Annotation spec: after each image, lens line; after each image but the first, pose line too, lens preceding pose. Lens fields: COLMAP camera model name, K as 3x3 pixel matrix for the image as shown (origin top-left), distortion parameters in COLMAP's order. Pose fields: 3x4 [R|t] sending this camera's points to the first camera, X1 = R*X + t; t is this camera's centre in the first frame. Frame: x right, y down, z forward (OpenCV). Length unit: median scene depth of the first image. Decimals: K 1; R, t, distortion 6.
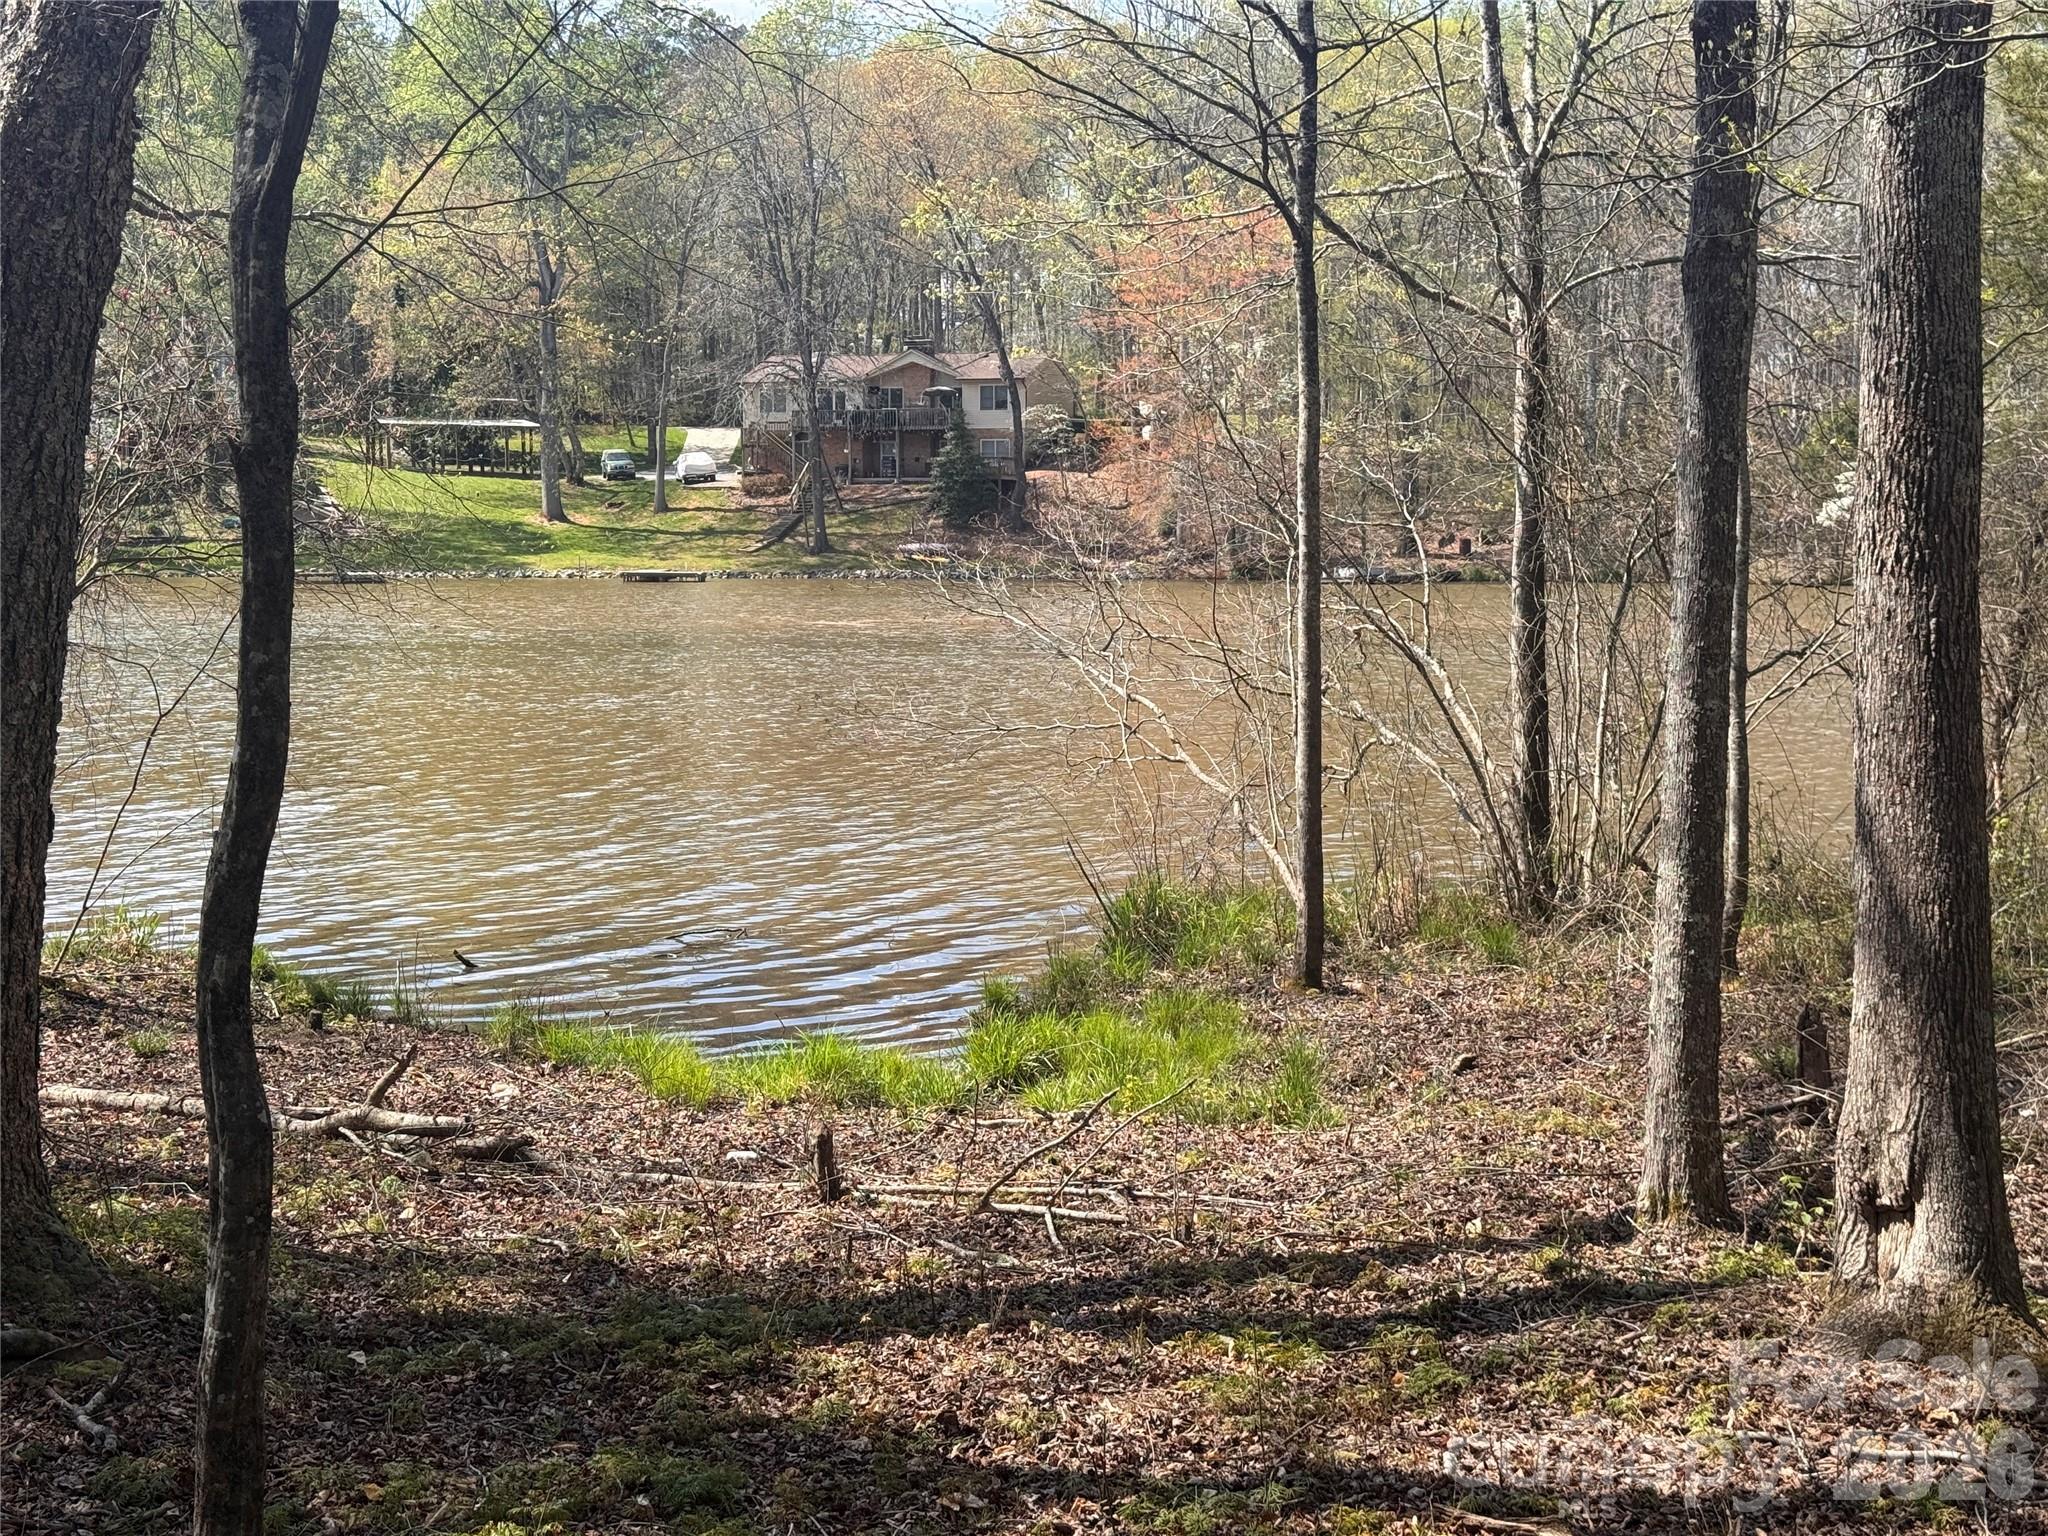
lens RADIAL K [[2855.8, 0, 1024.2], [0, 2855.8, 766.4], [0, 0, 1]] dist [0.164494, 0.000000]
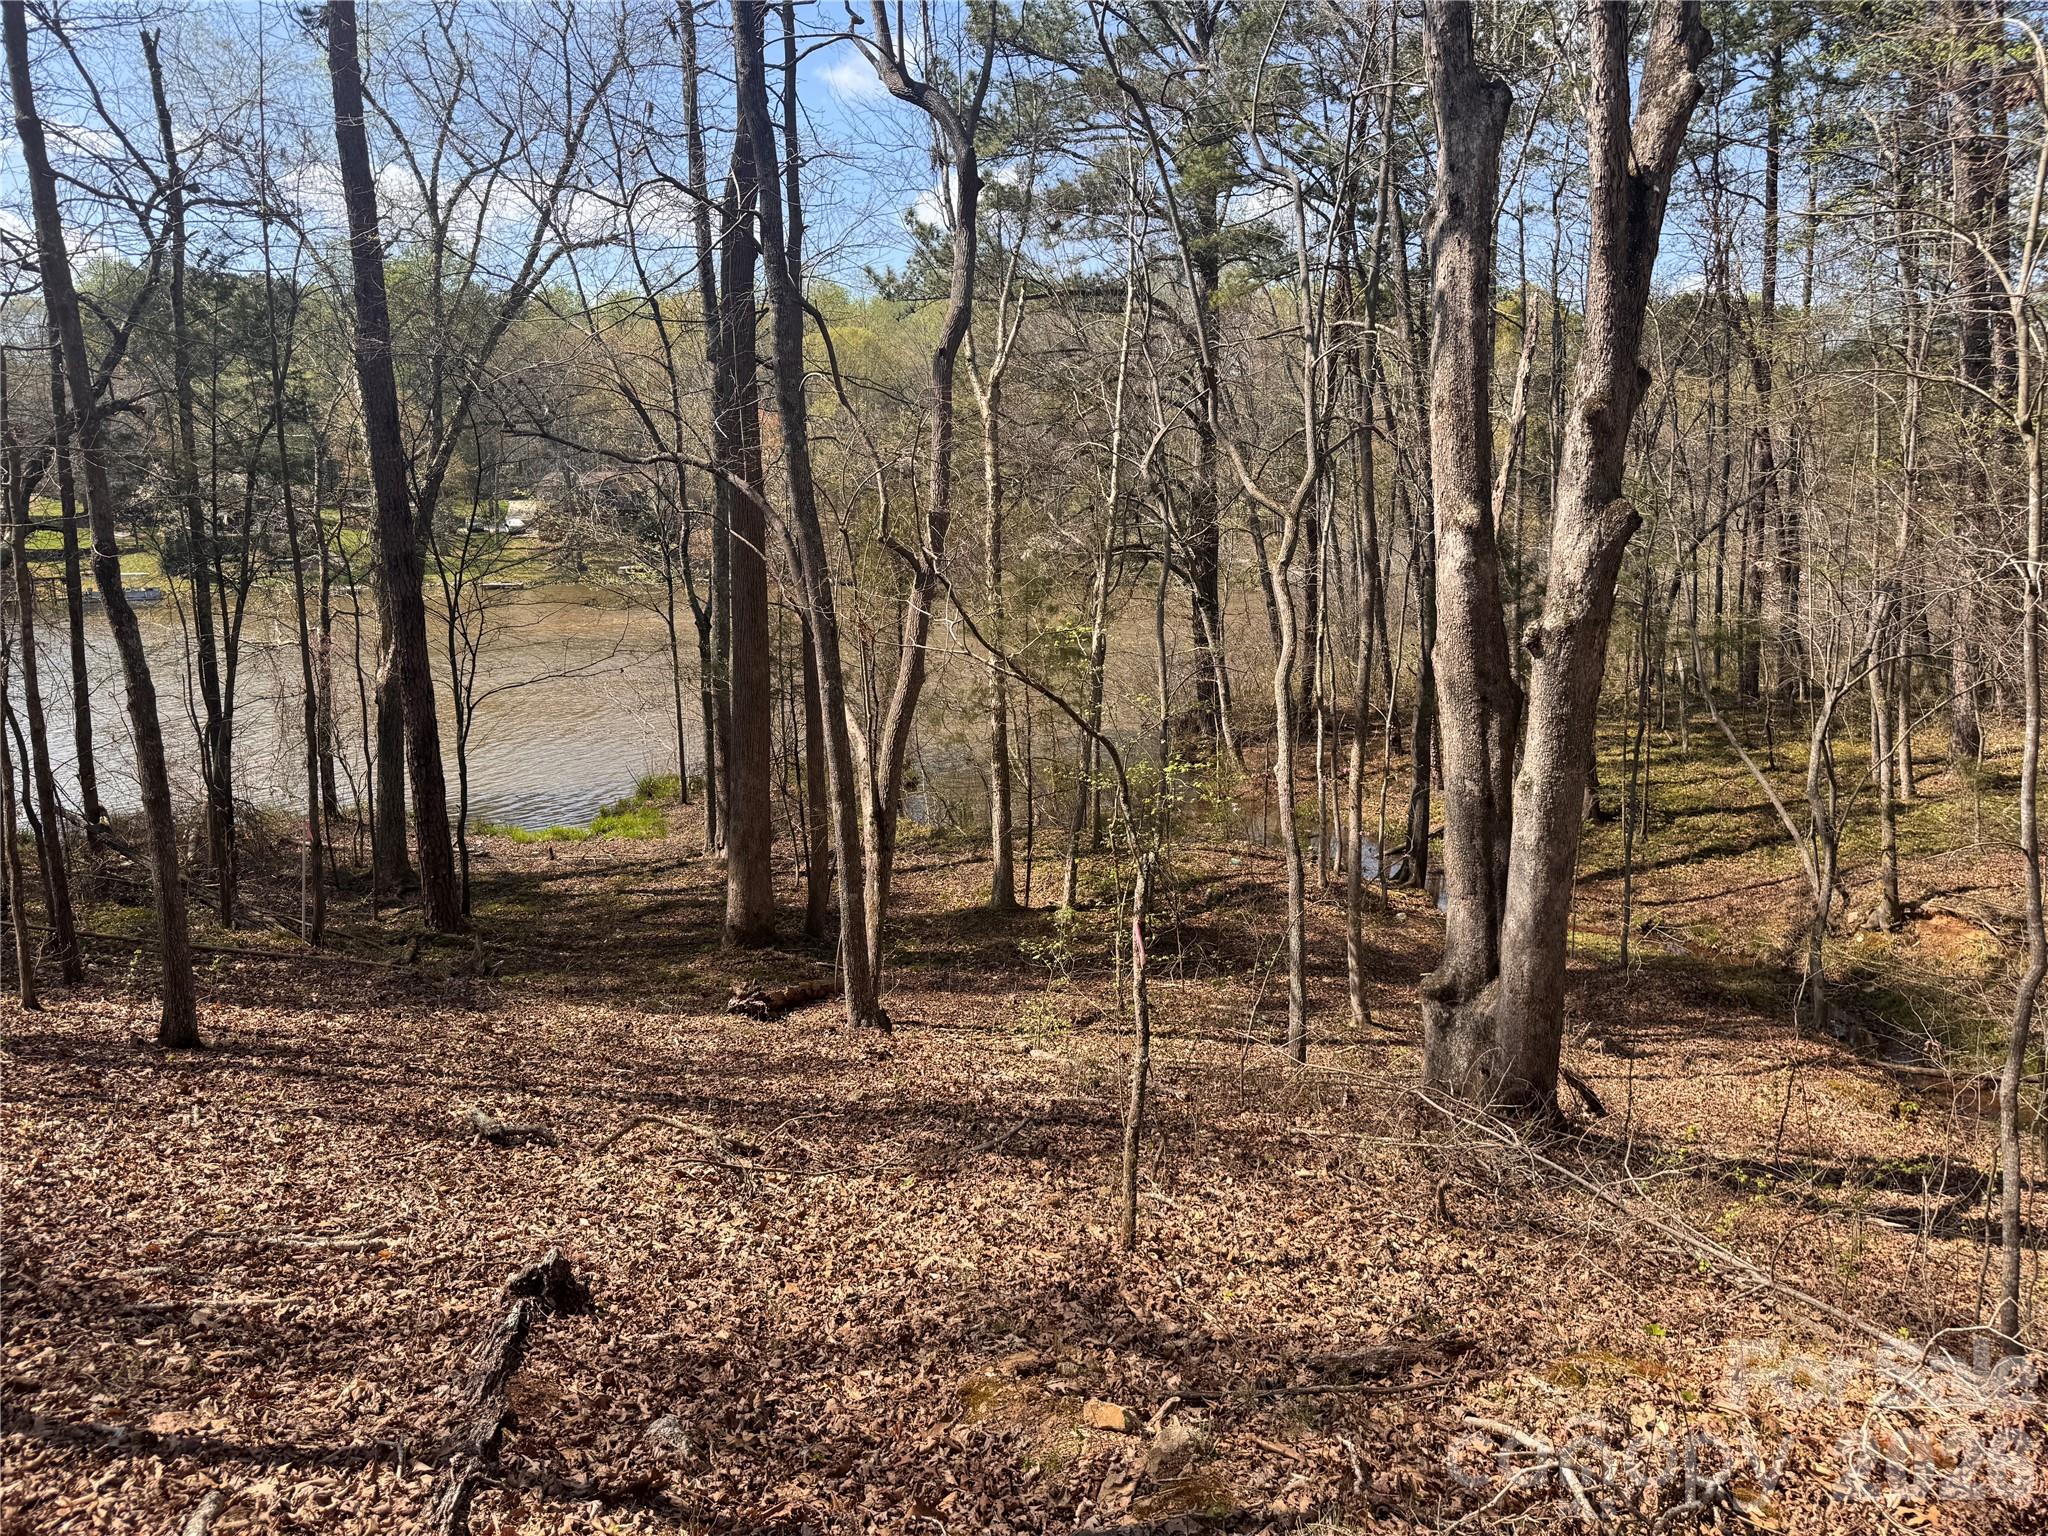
lens RADIAL K [[1459.4, 0, 1026.2], [0, 1459.4, 761.3], [0, 0, 1]] dist [-0.005427, -0.005927]
pose [[0.976097, -0.047726, 0.212030, 0.151839], [0.031155, 0.996242, 0.080822, -0.147515], [-0.215091, -0.072284, 0.973915, -1.207701]]
